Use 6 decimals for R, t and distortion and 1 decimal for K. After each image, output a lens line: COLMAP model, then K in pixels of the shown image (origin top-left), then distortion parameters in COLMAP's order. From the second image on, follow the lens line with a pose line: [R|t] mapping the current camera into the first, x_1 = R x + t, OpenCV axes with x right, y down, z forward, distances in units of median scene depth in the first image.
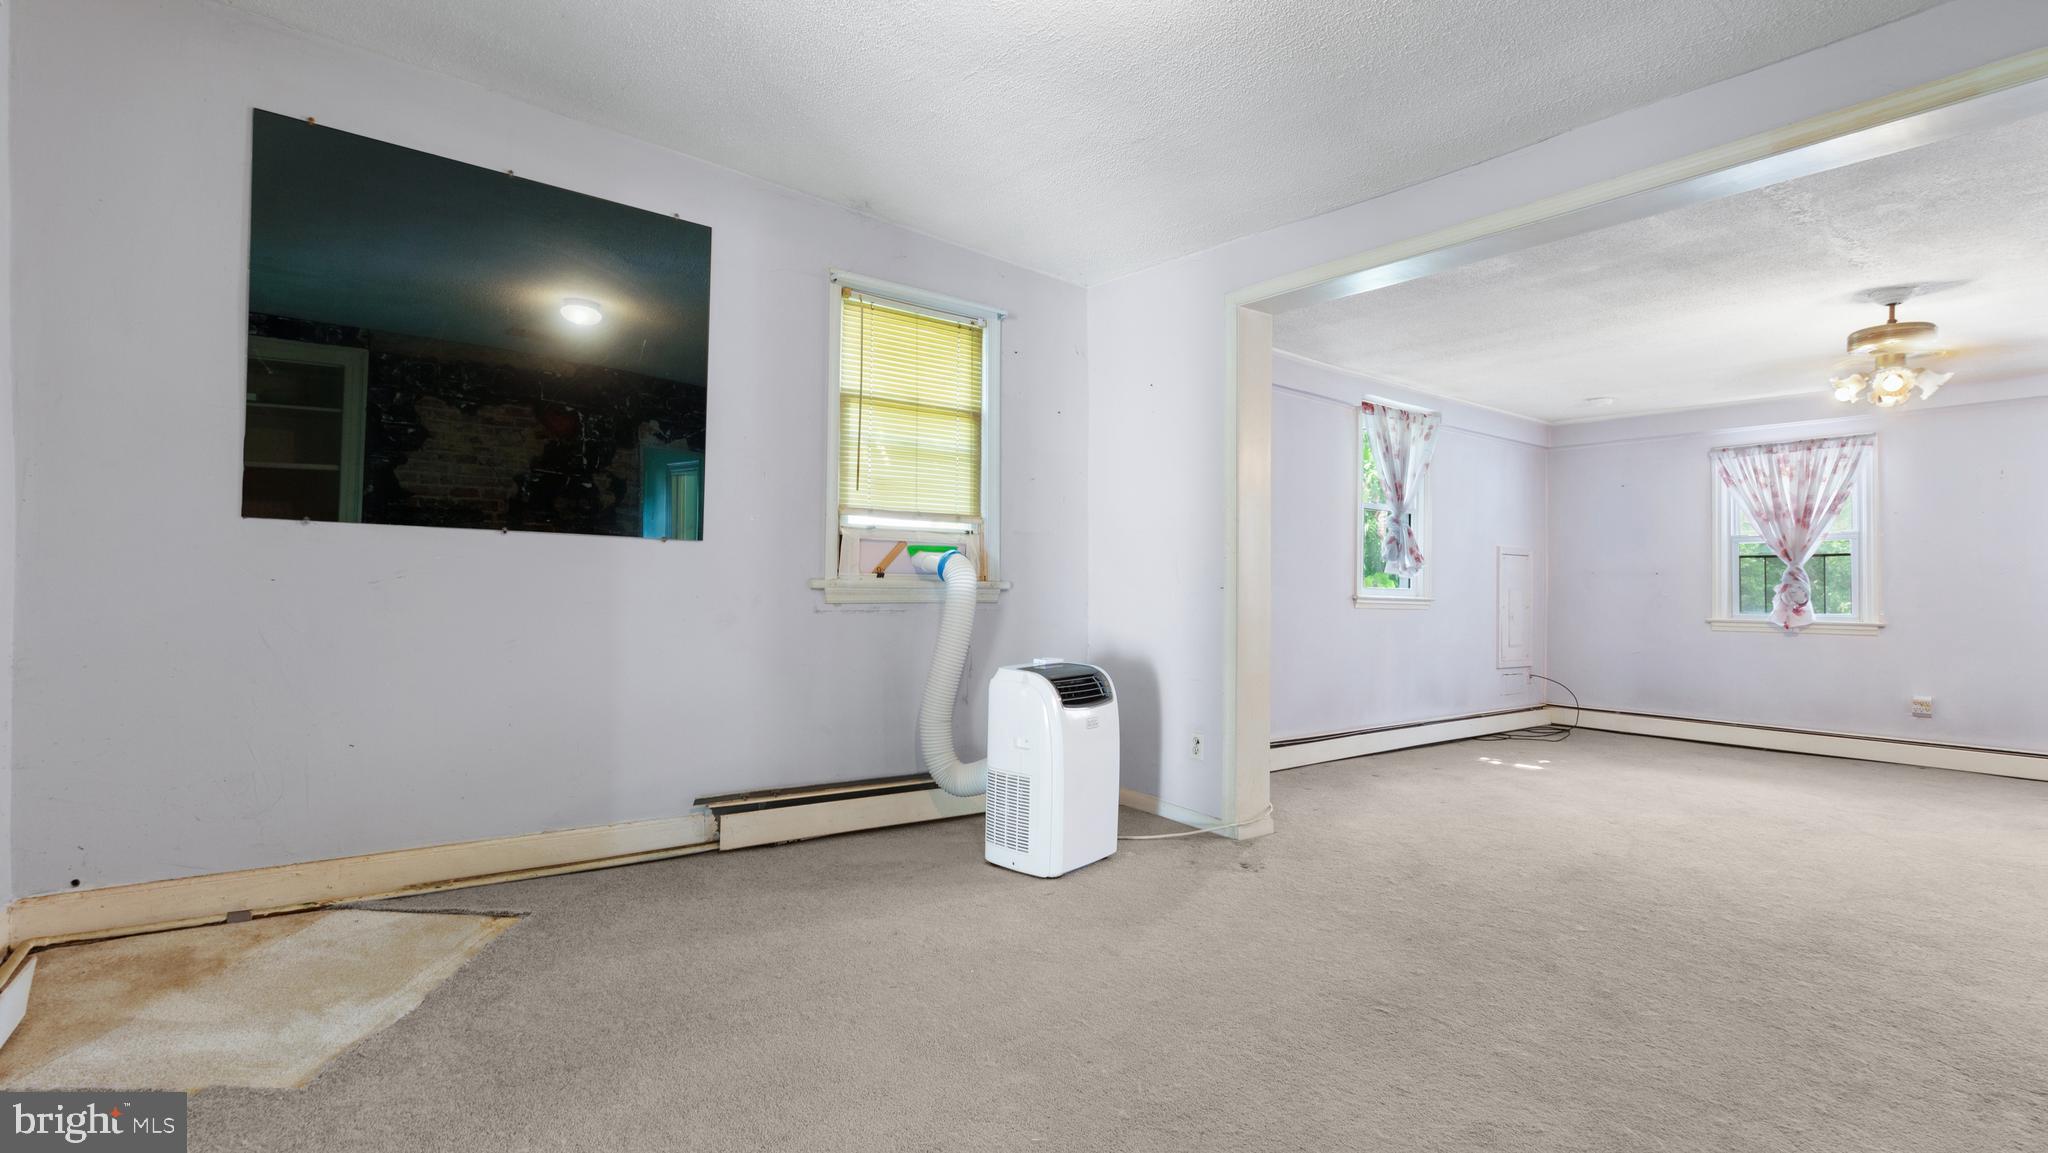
lens RADIAL K [[927.0, 0, 1025.8], [0, 927.0, 579.1], [0, 0, 1]] dist [0.000489, -0.001655]
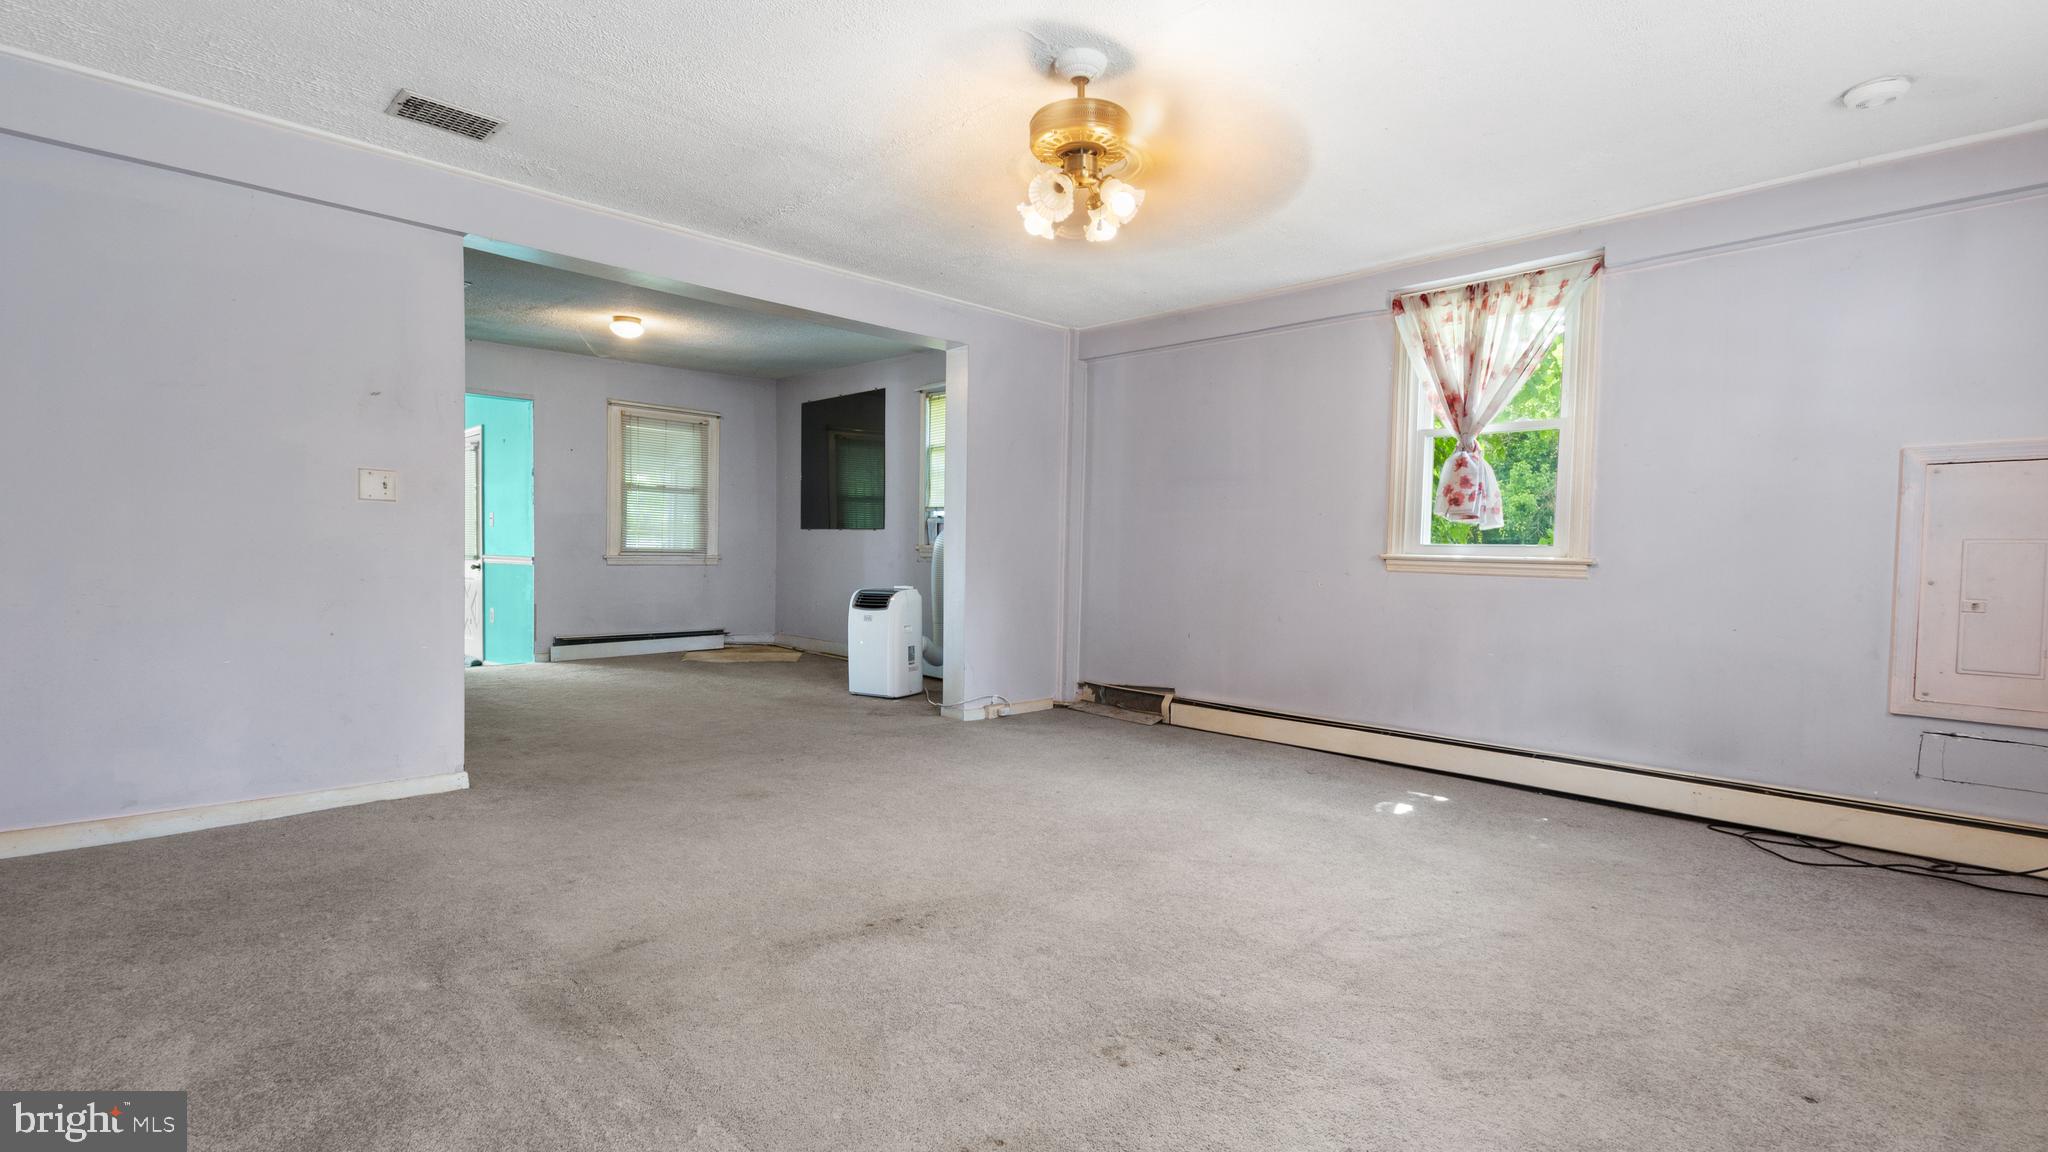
lens RADIAL K [[927.0, 0, 1025.8], [0, 927.0, 586.4], [0, 0, 1]] dist [0.000489, -0.001655]
pose [[0.115263, 0.015899, -0.993208, 1.050841], [-0.008658, 0.999850, 0.015001, 0.033865], [0.993297, 0.006870, 0.115383, 0.591208]]
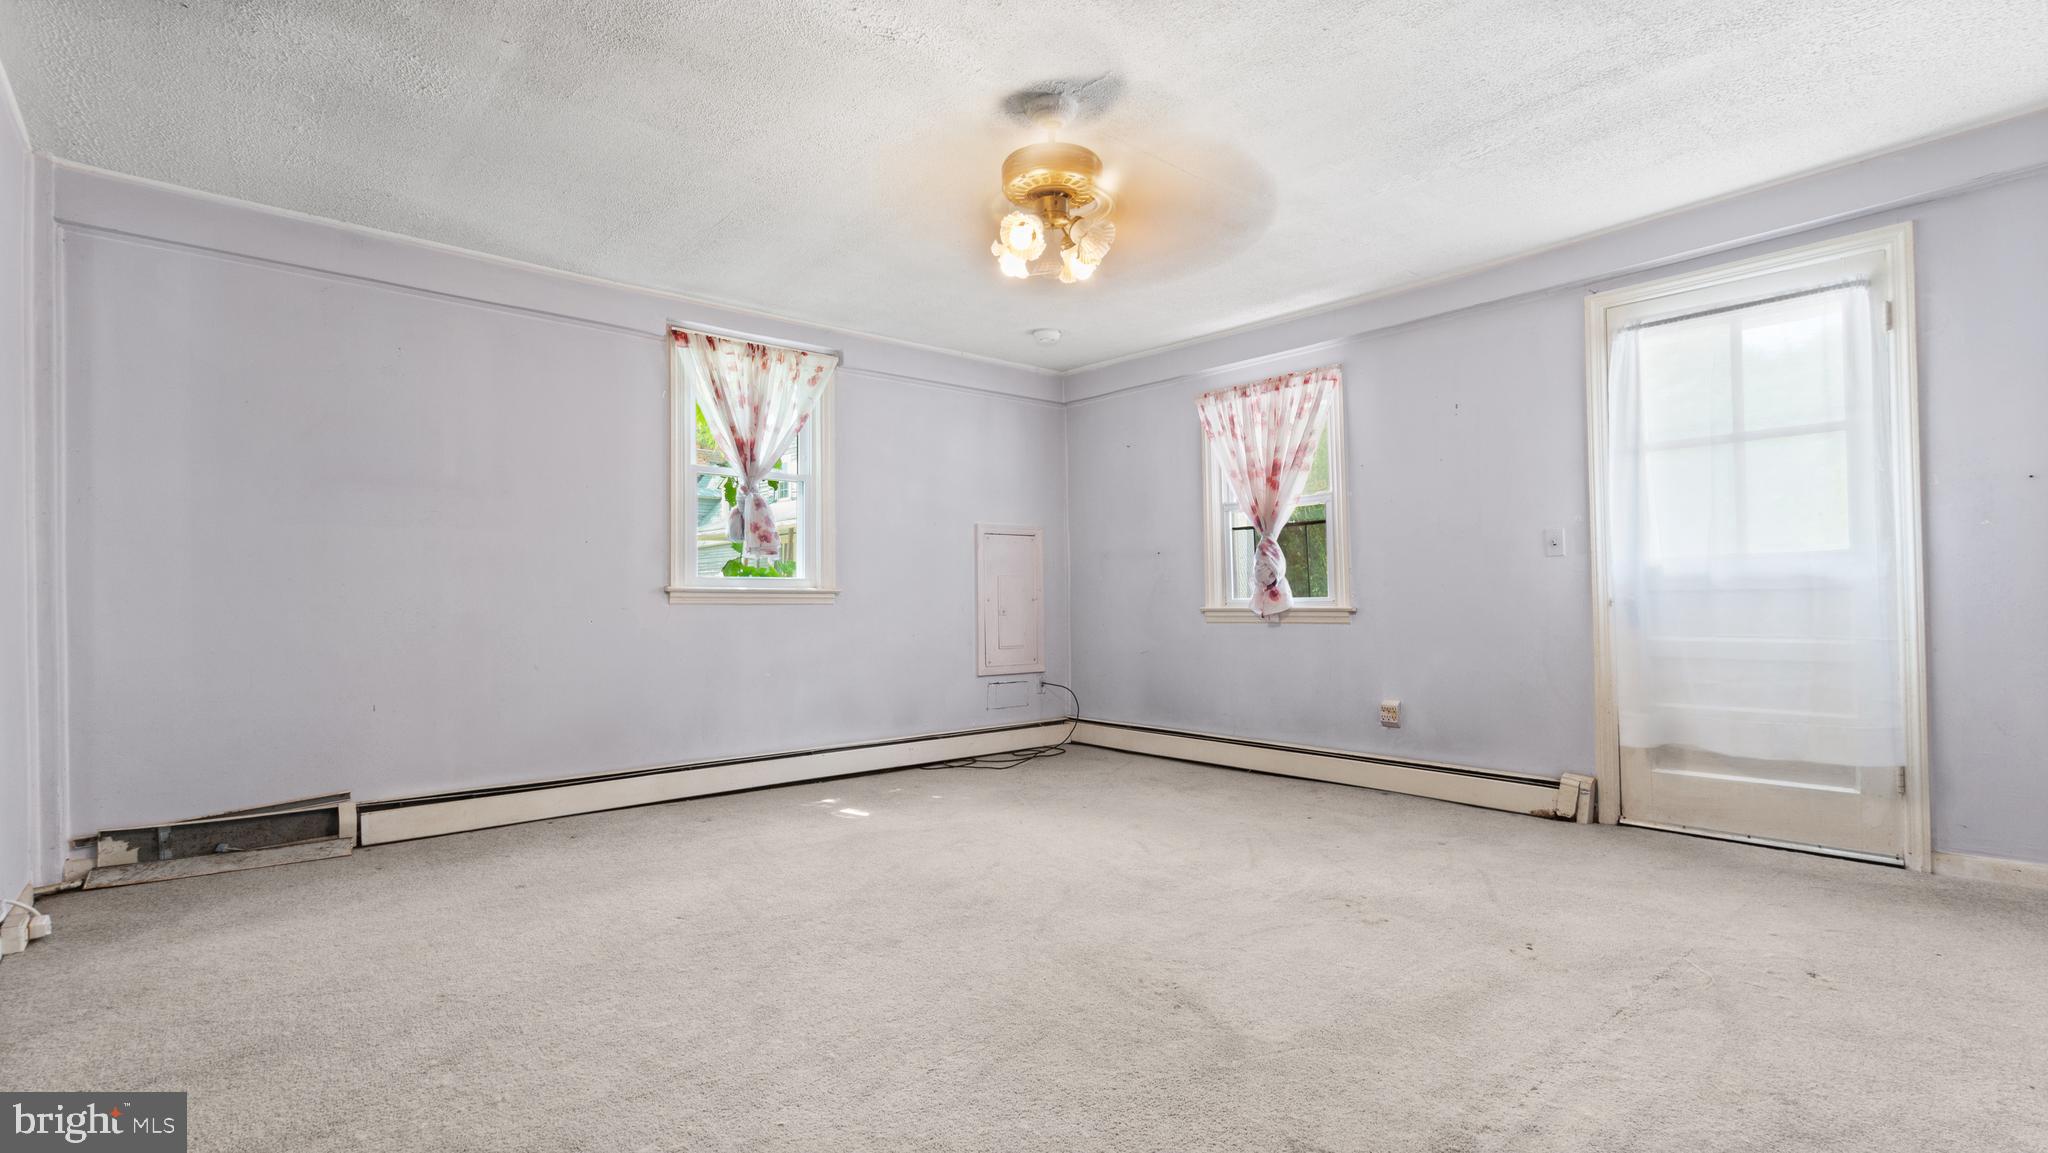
lens RADIAL K [[927.0, 0, 1024.5], [0, 927.0, 584.7], [0, 0, 1]] dist [0.000489, -0.001655]
pose [[0.998237, -0.022416, 0.054957, 0.581537], [0.022575, 0.999743, -0.002268, 0.022981], [-0.054892, 0.003505, 0.998486, 0.224285]]
